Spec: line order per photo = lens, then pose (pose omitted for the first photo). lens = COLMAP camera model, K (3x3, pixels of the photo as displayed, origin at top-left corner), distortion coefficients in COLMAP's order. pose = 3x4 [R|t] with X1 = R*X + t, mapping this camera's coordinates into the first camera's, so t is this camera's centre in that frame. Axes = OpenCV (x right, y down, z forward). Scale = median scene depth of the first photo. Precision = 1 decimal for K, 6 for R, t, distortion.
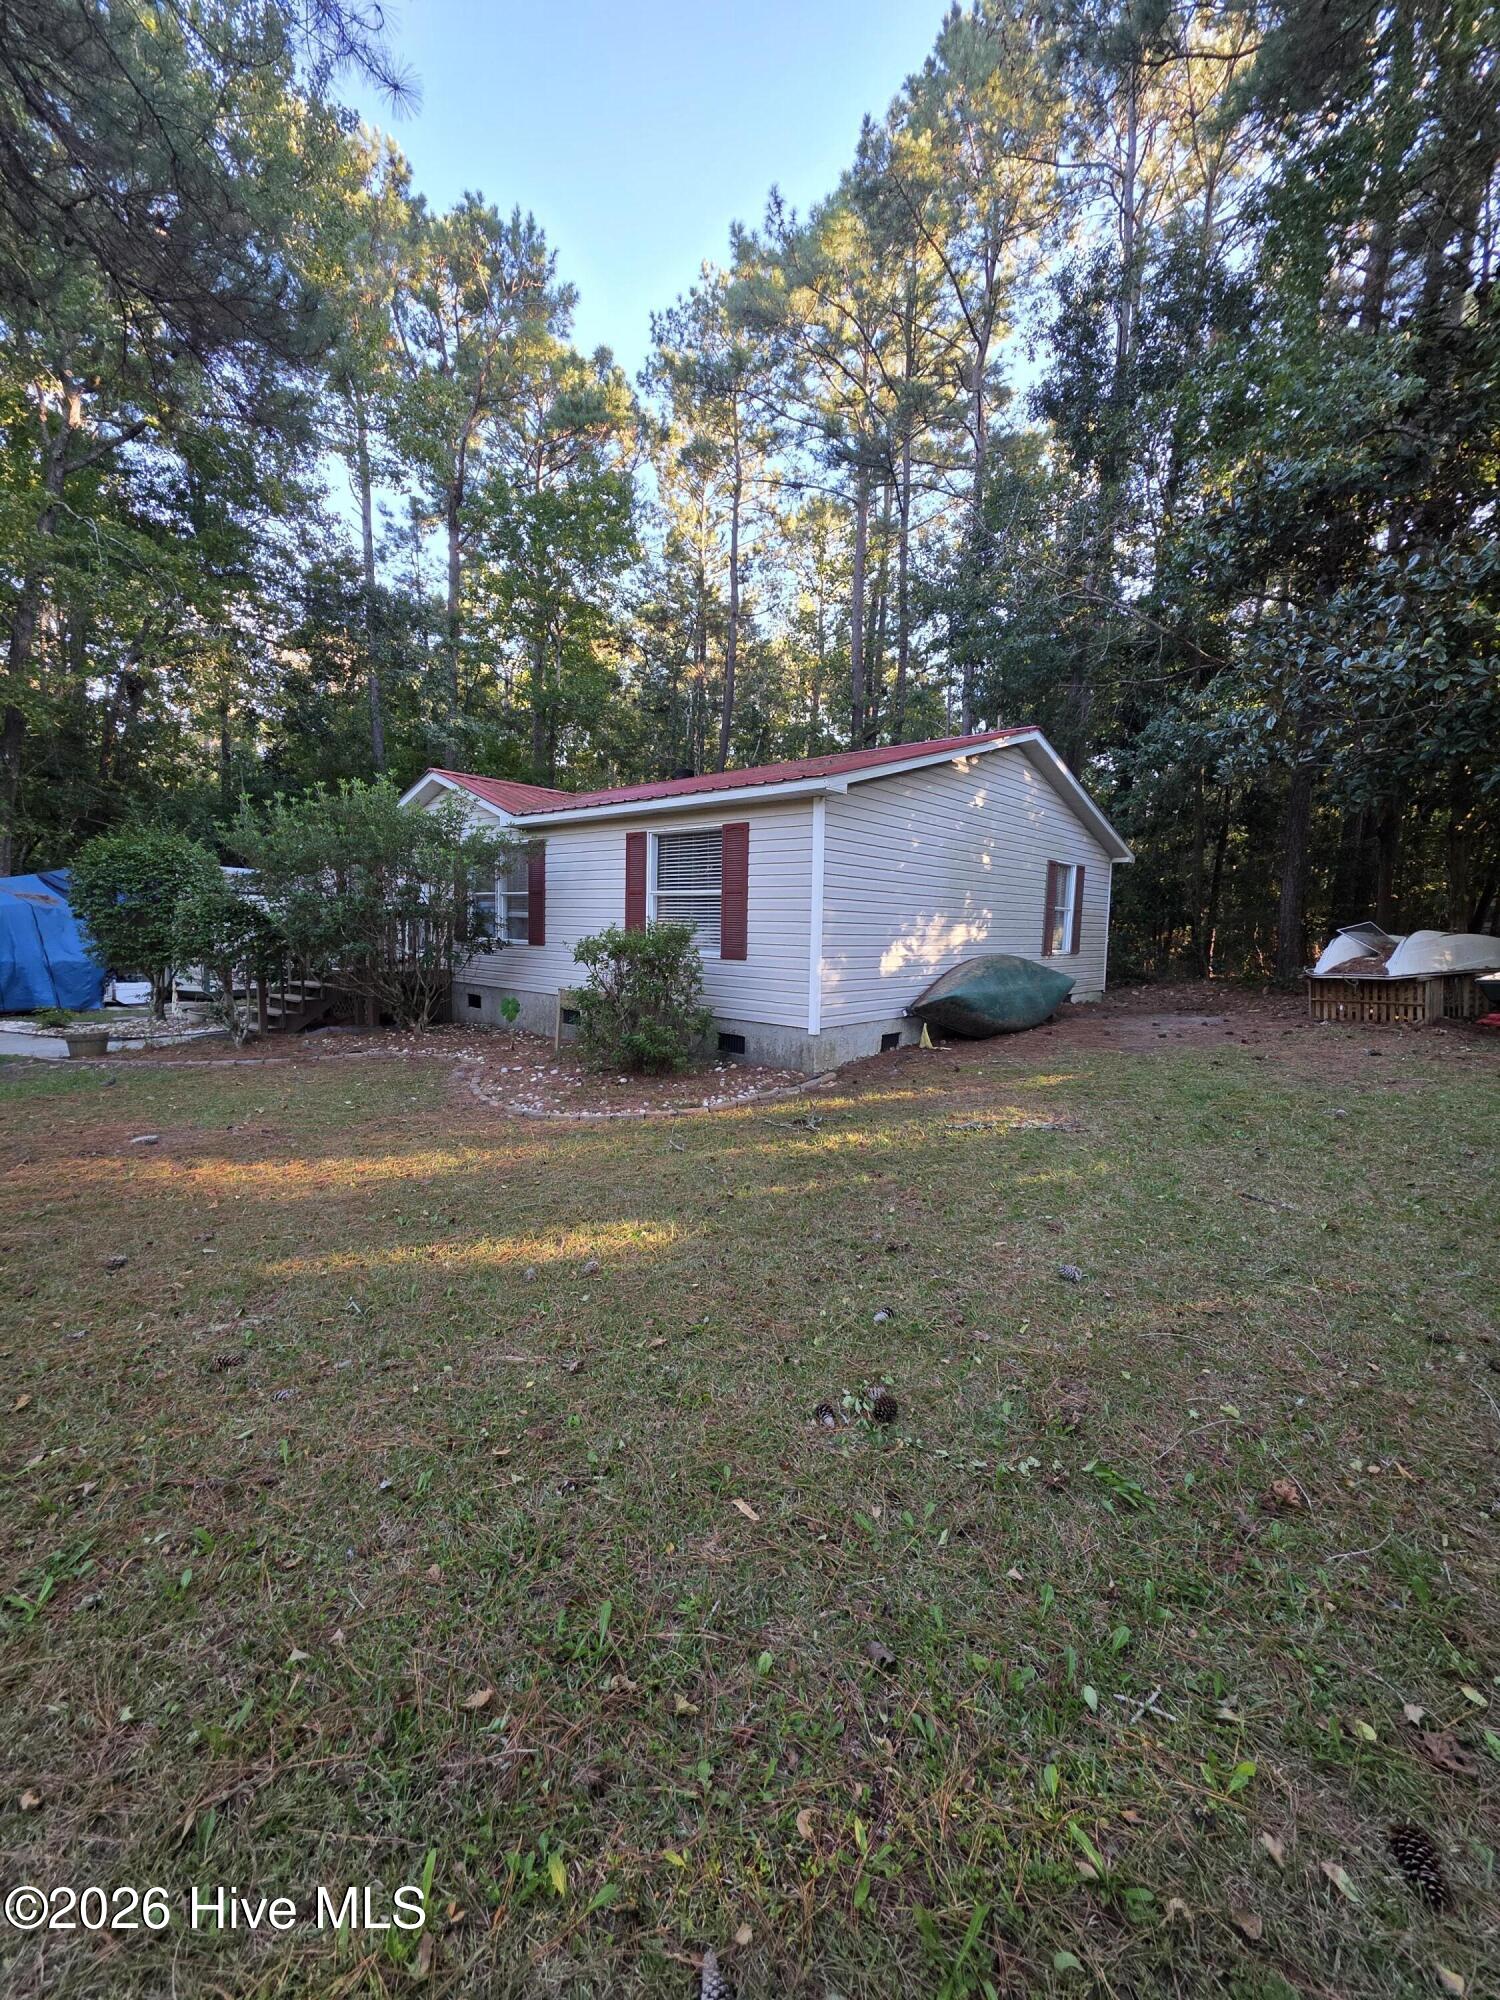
lens RADIAL K [[794.6, 0, 750.0], [0, 794.6, 1000.0], [0, 0, 1]] dist [-0.000341, -0.000046]
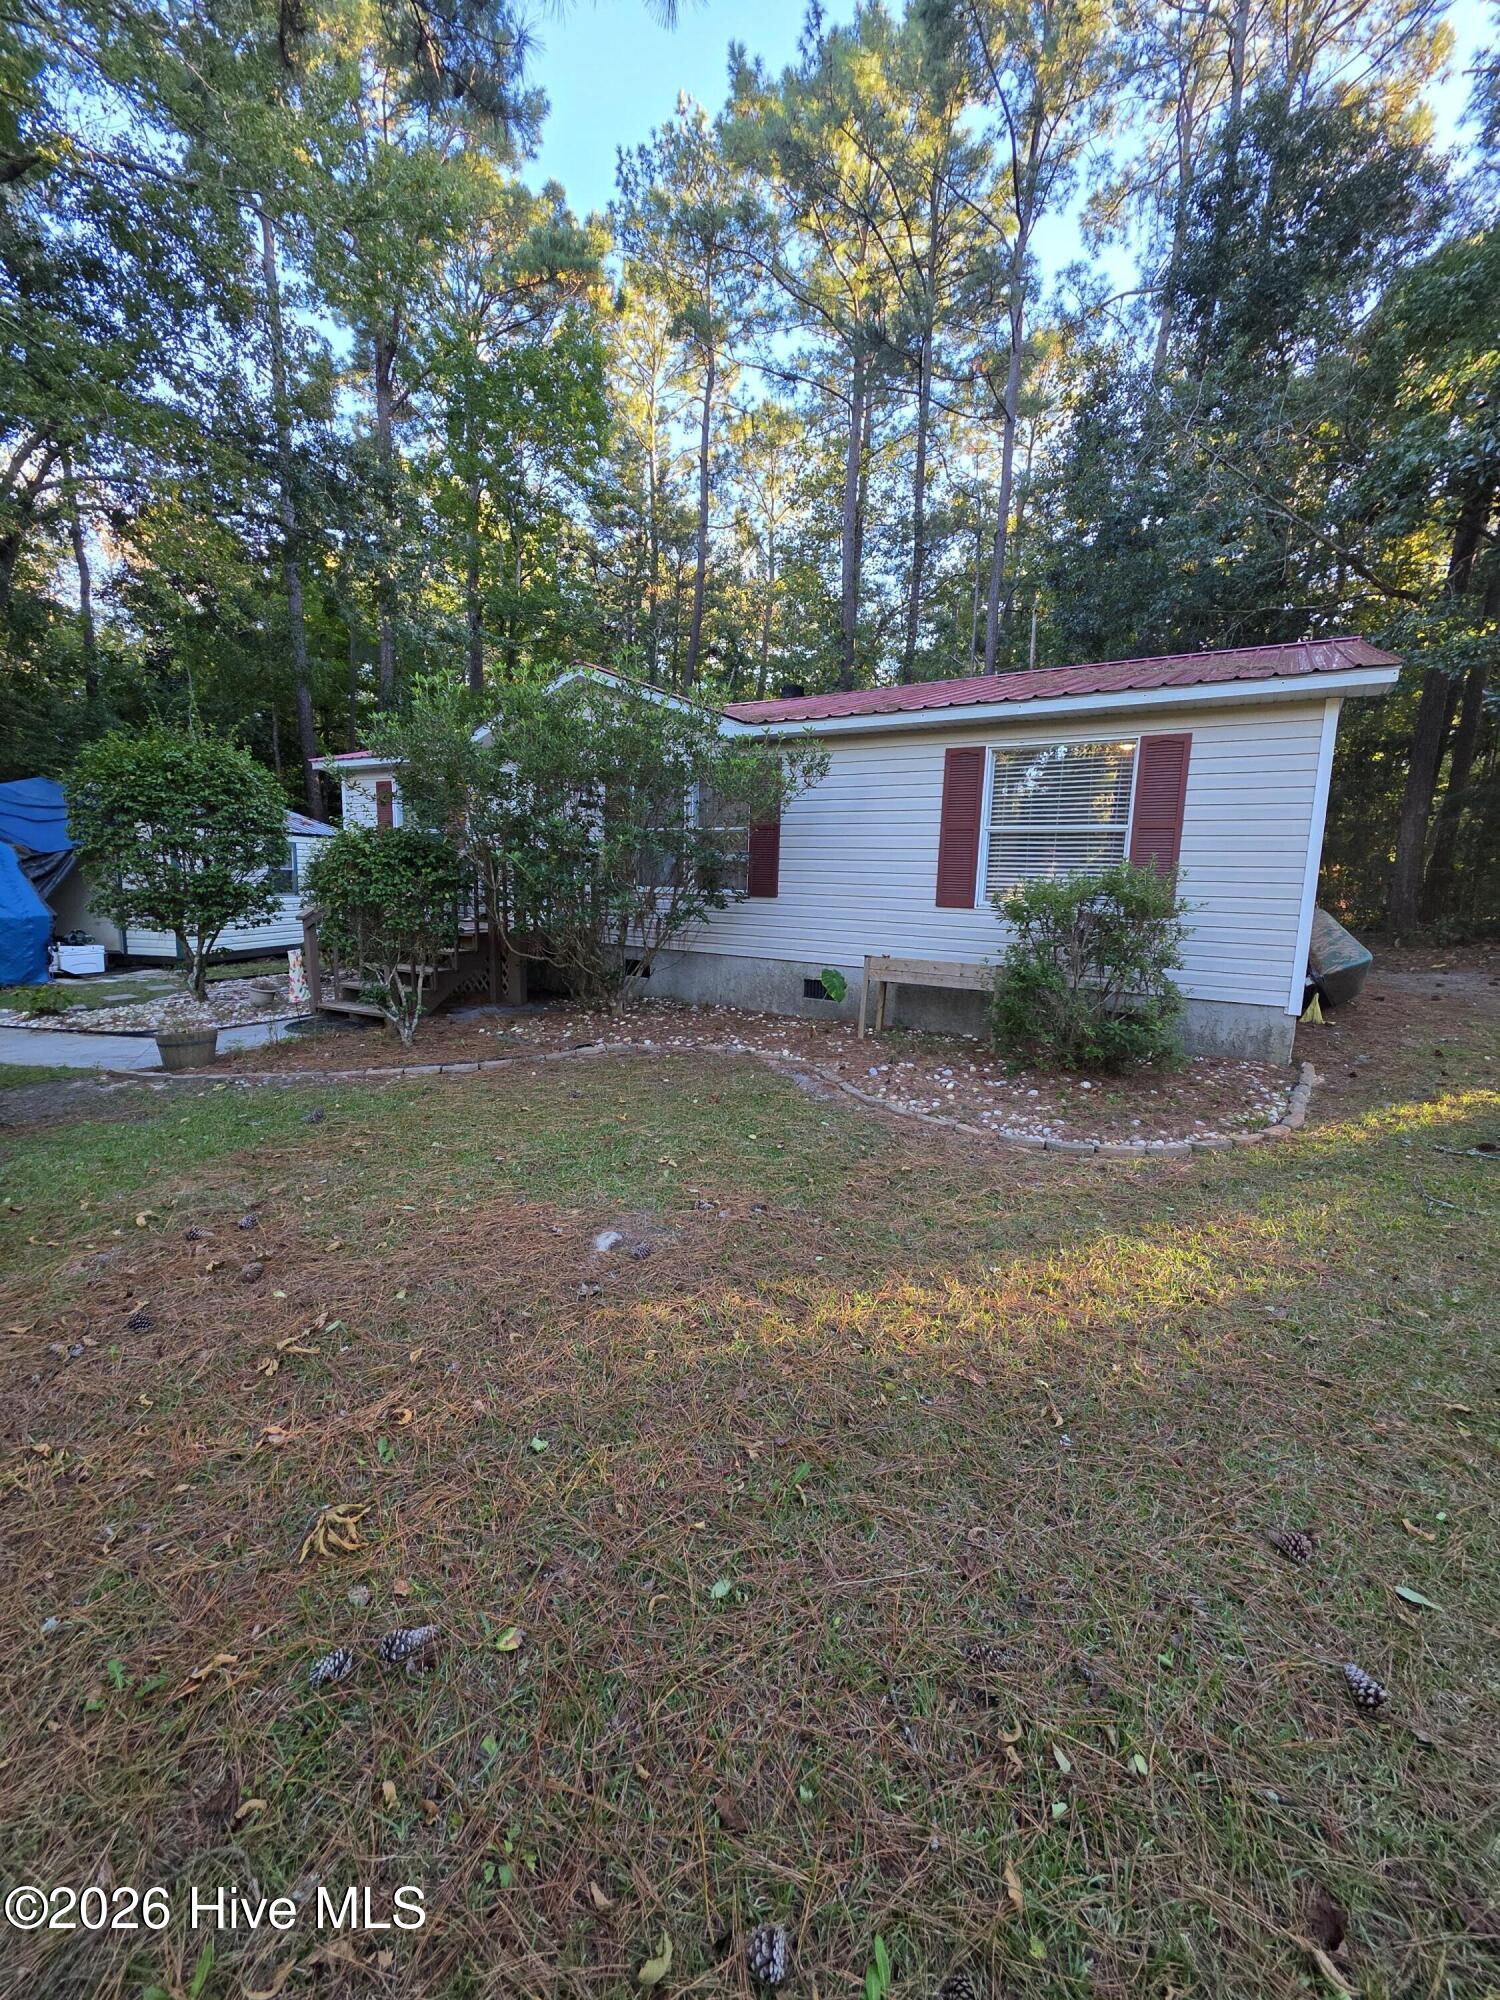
lens RADIAL K [[794.6, 0, 750.0], [0, 794.6, 1000.0], [0, 0, 1]] dist [-0.000341, -0.000046]
pose [[0.987093, -0.021079, 0.158758, -0.159226], [0.010772, 0.997794, 0.065502, -0.007522], [-0.159788, -0.062946, 0.985142, 0.091481]]
